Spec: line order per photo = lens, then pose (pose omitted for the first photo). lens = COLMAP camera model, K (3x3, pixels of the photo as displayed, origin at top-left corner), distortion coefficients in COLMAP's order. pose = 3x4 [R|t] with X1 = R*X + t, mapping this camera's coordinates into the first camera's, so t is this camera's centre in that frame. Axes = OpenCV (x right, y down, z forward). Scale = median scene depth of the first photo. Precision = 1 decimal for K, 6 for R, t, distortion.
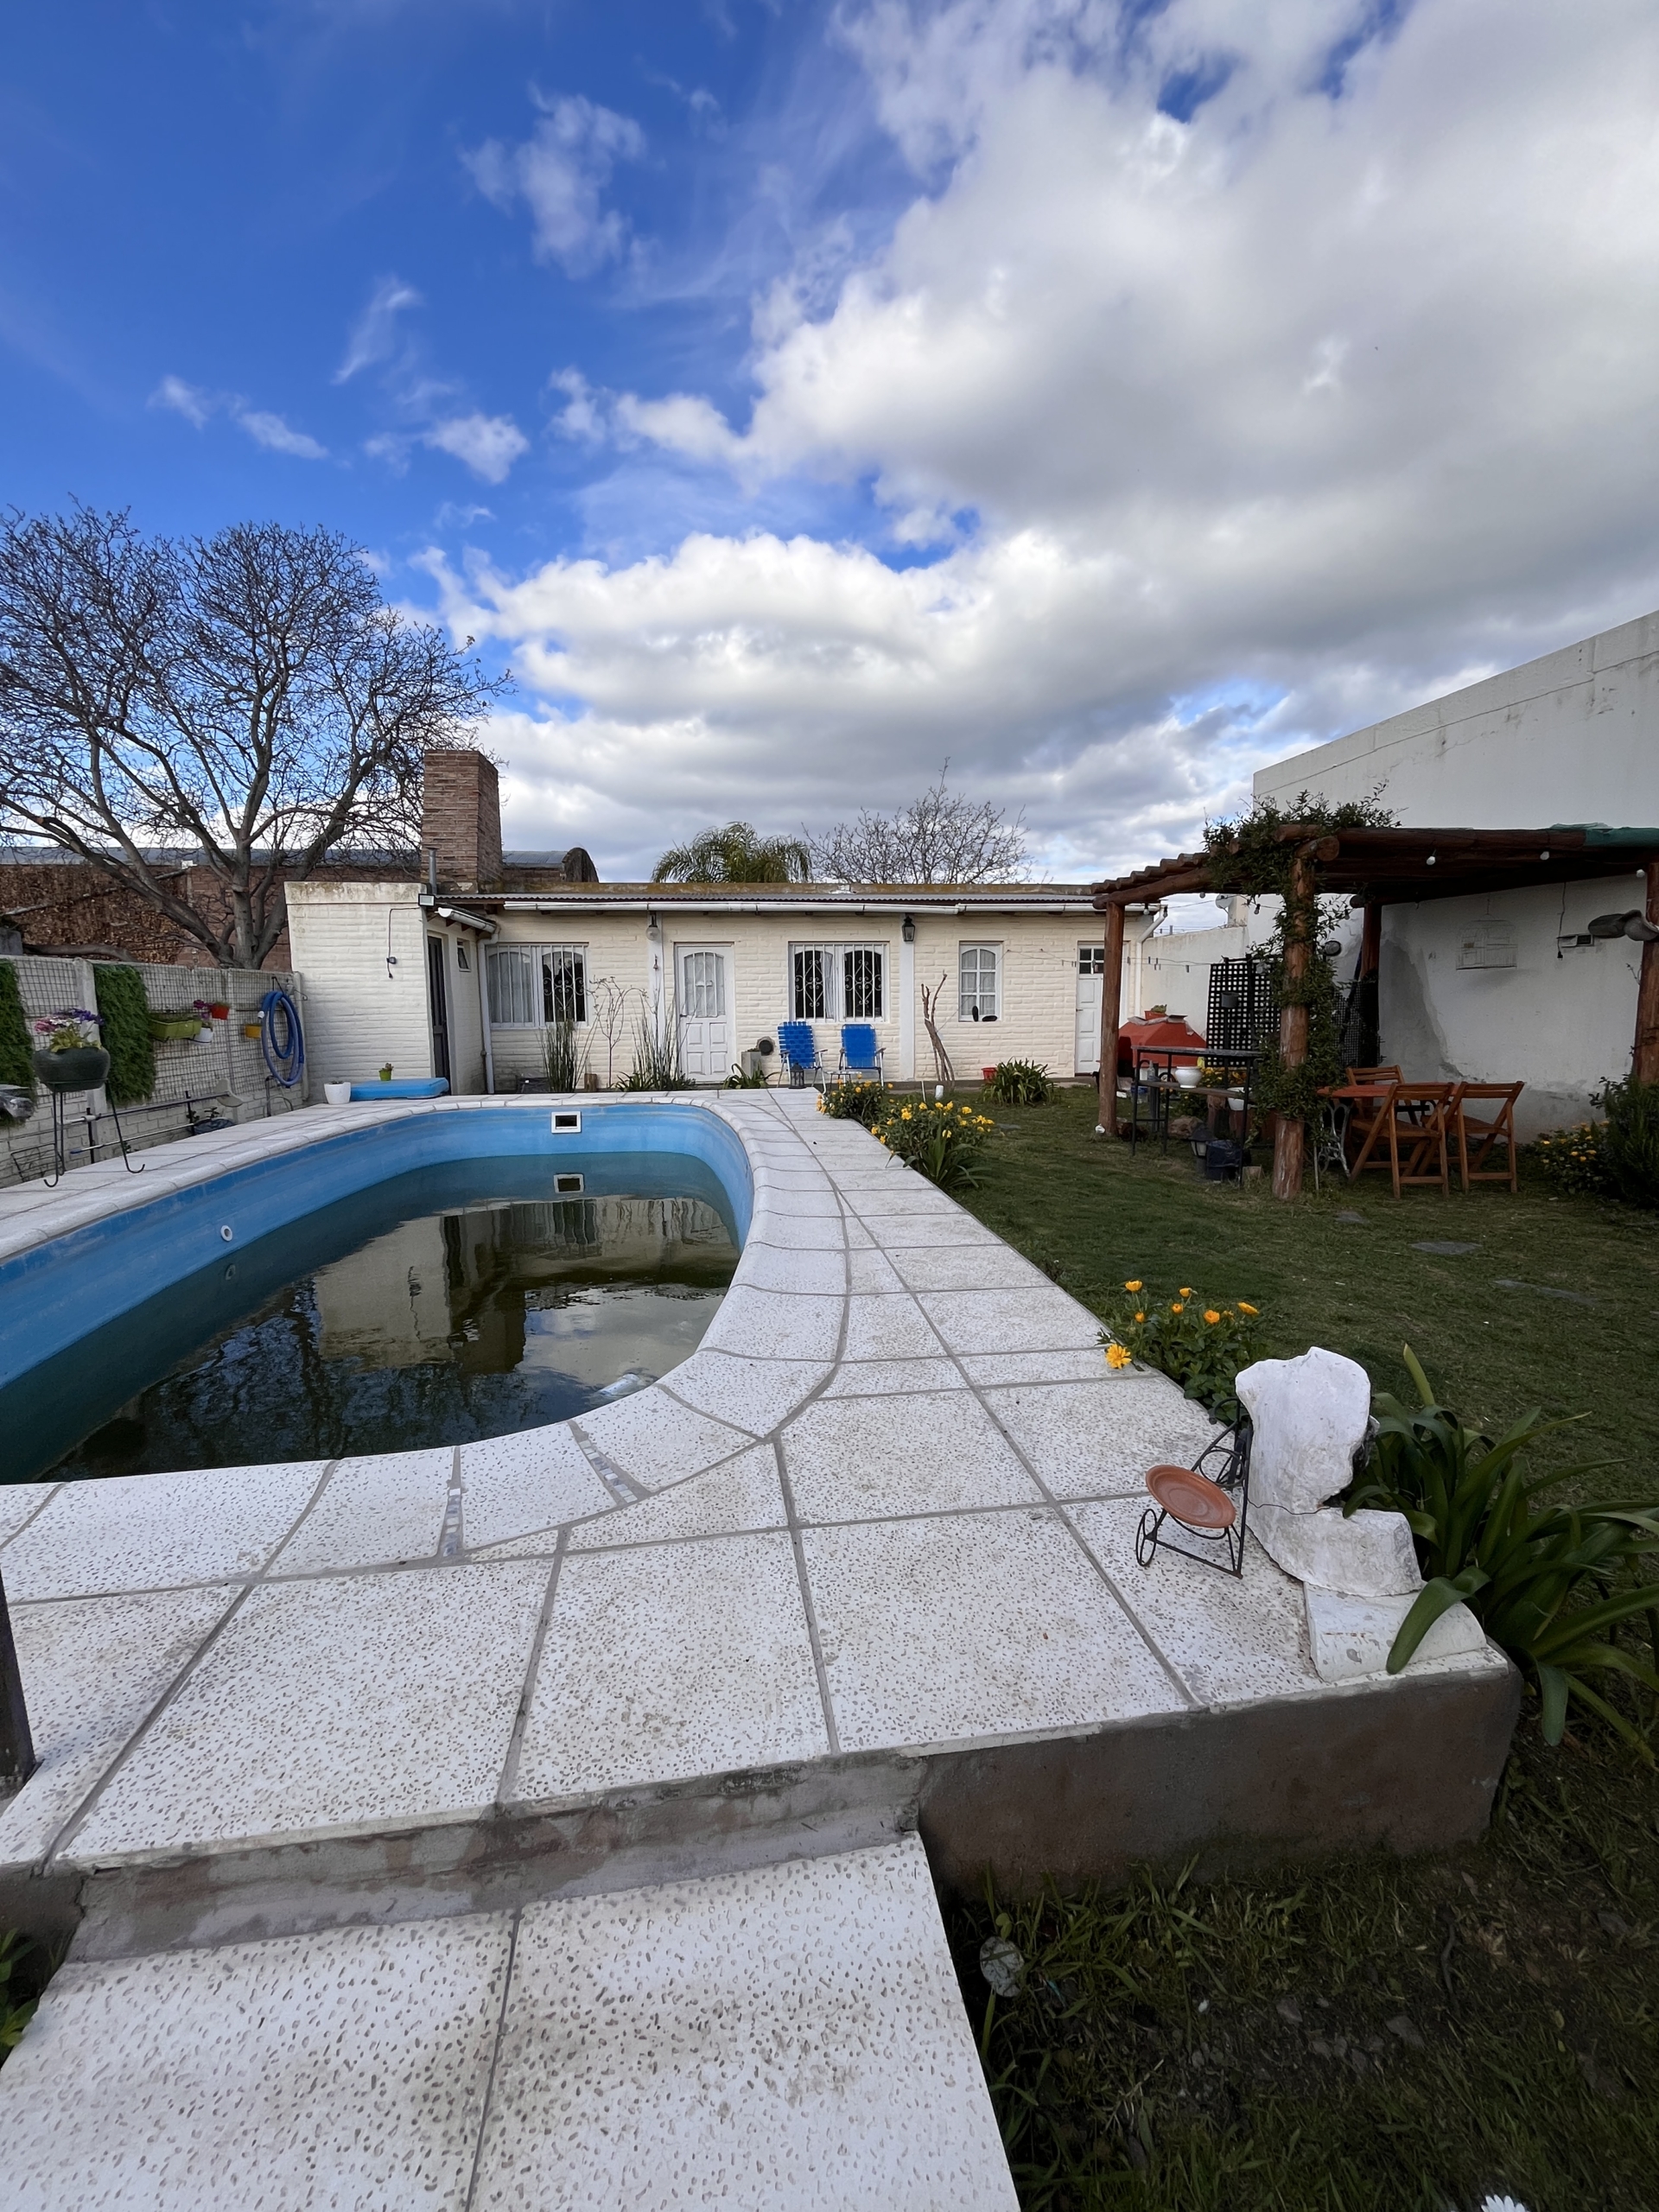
lens RADIAL K [[895.5, 0, 830.0], [0, 895.5, 1110.6], [0, 0, 1]] dist [-0.004737, -0.000366]
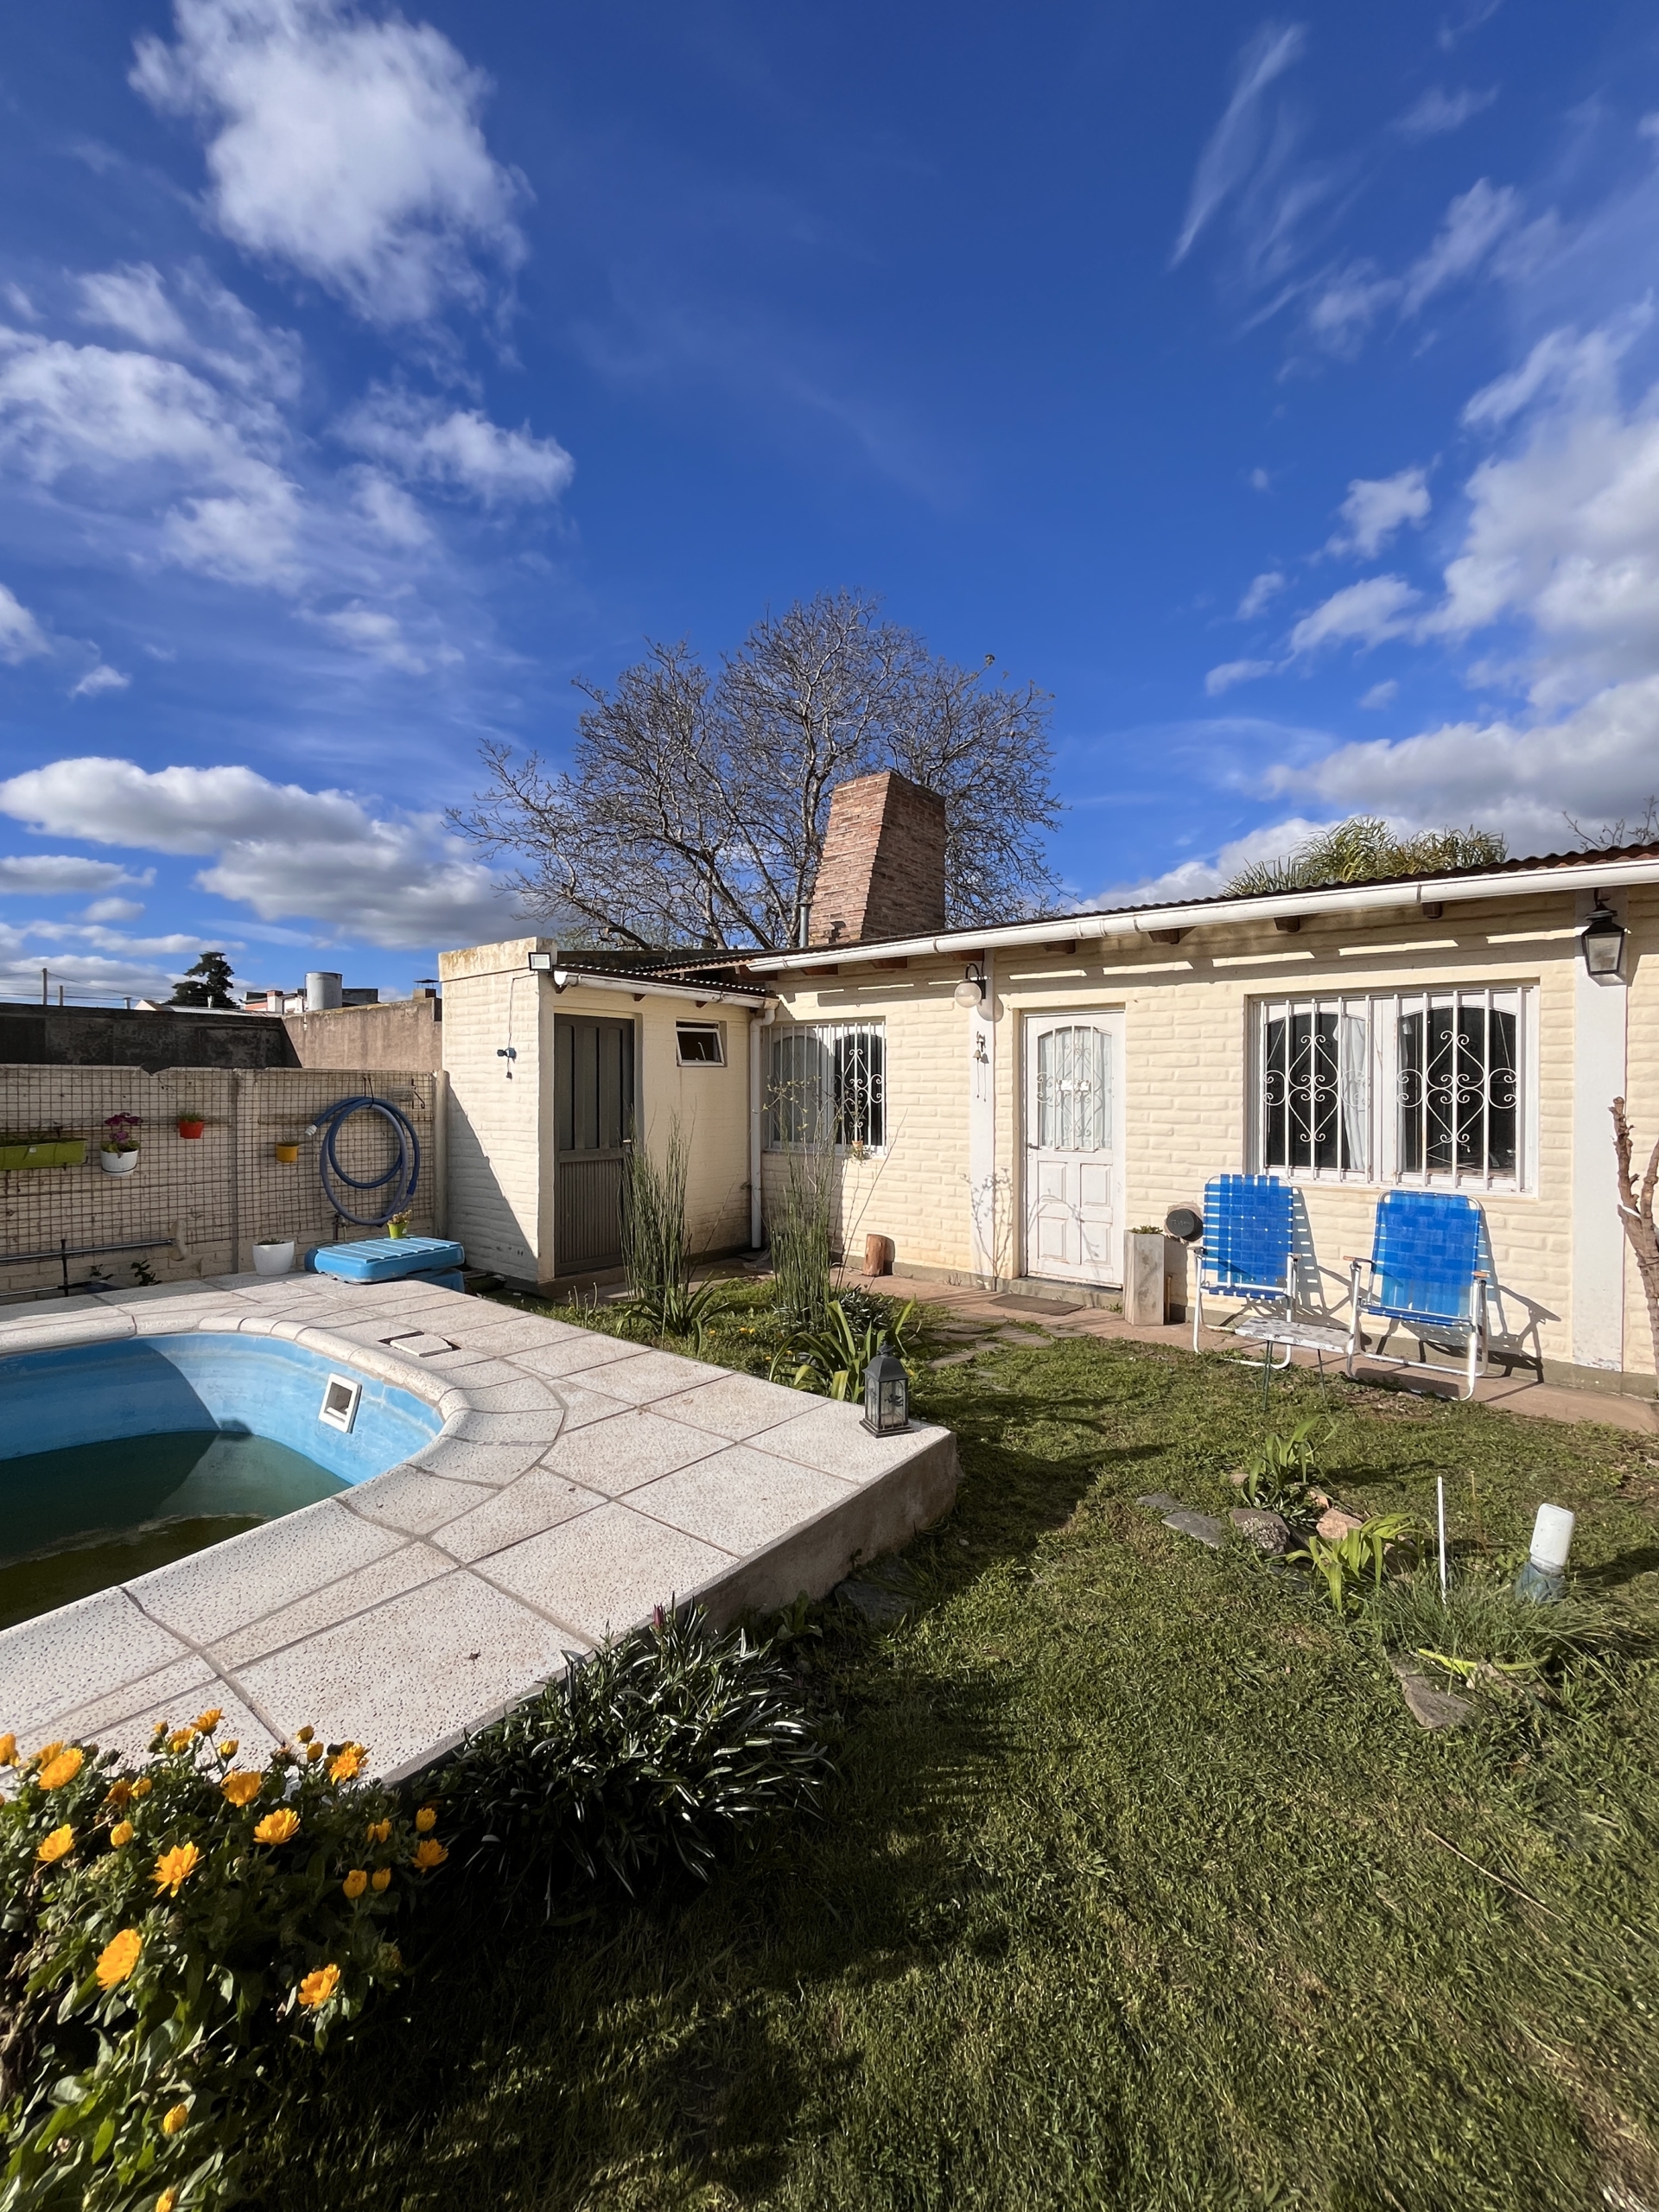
lens RADIAL K [[895.5, 0, 826.9], [0, 895.5, 1095.4], [0, 0, 1]] dist [-0.004737, -0.000366]
pose [[0.700072, 0.020678, -0.713773, 0.125902], [-0.099243, 0.992697, -0.068580, -0.086249], [0.707142, 0.118848, 0.697012, 0.535126]]
